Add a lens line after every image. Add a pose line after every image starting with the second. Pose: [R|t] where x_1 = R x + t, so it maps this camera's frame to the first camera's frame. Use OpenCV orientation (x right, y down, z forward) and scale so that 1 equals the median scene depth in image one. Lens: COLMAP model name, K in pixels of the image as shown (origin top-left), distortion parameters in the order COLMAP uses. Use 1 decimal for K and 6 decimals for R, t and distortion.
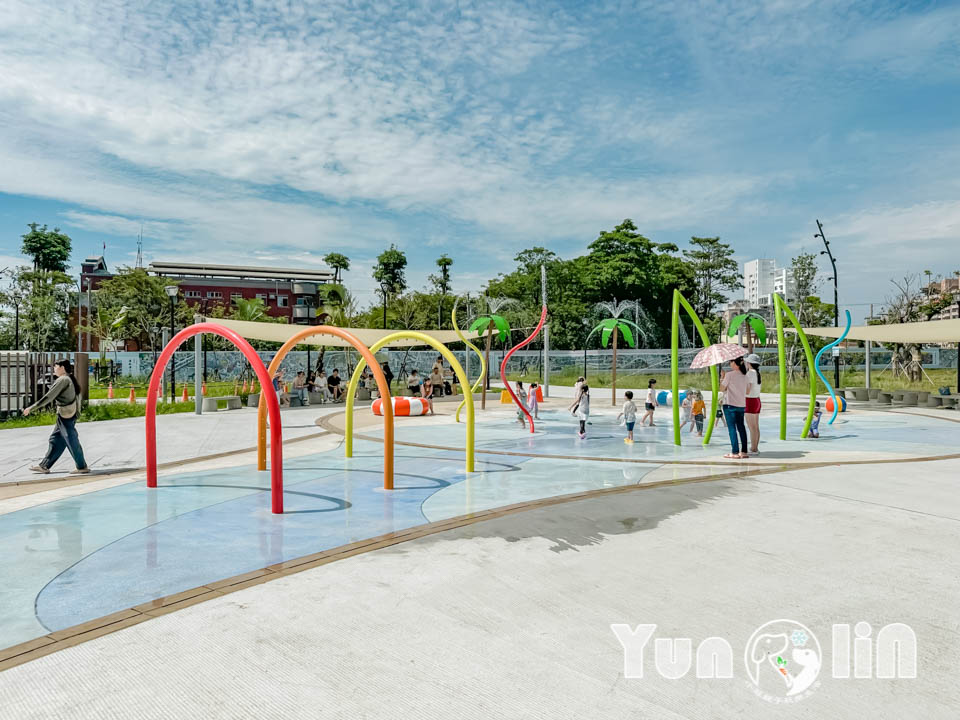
lens RADIAL K [[676.3, 0, 453.3], [0, 676.3, 347.8], [0, 0, 1]] dist [0.014468, -0.018680]
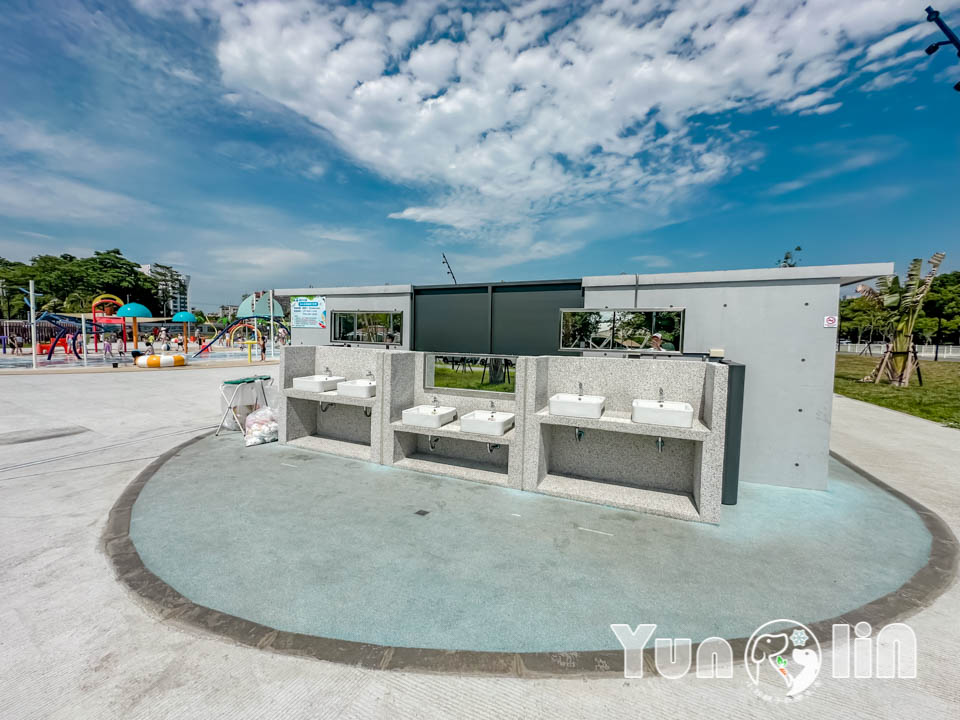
lens RADIAL K [[402.5, 0, 486.3], [0, 402.5, 353.1], [0, 0, 1]] dist [-0.005422, 0.001715]
pose [[0.407400, -0.032533, 0.912670, -0.327334], [-0.033827, 0.998142, 0.050679, -0.003285], [-0.912623, -0.051519, 0.405542, -0.326981]]
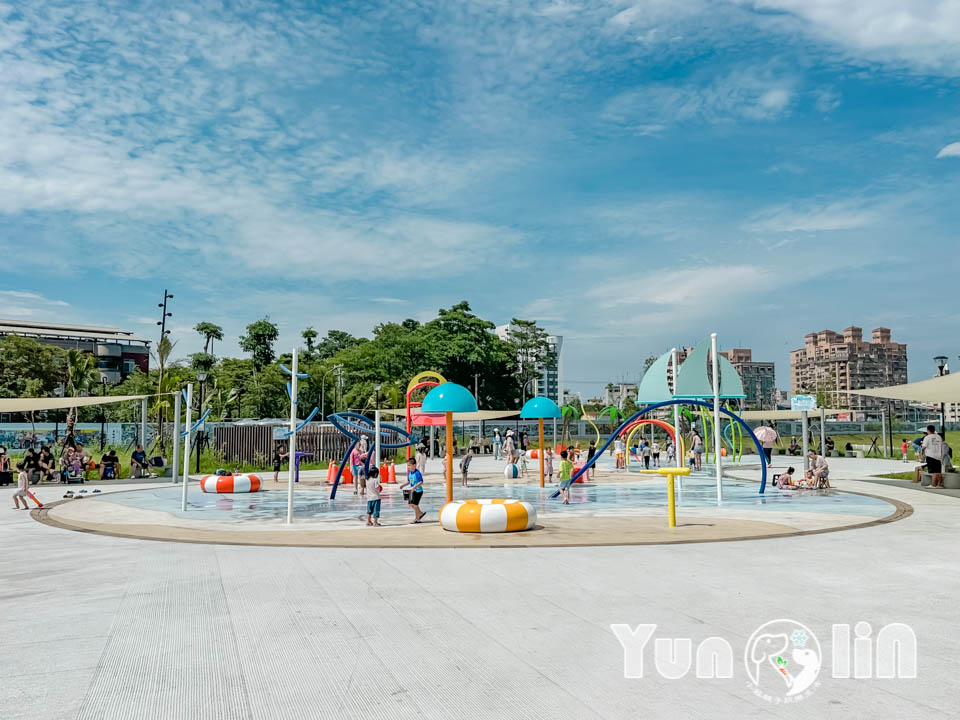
lens RADIAL K [[854.9, 0, 472.9], [0, 854.9, 353.2], [0, 0, 1]] dist [0.077410, -0.016658]
pose [[0.916284, 0.035472, 0.398955, -0.293132], [-0.006499, 0.997256, -0.073742, -0.004070], [-0.400476, 0.064976, 0.914001, -0.274394]]
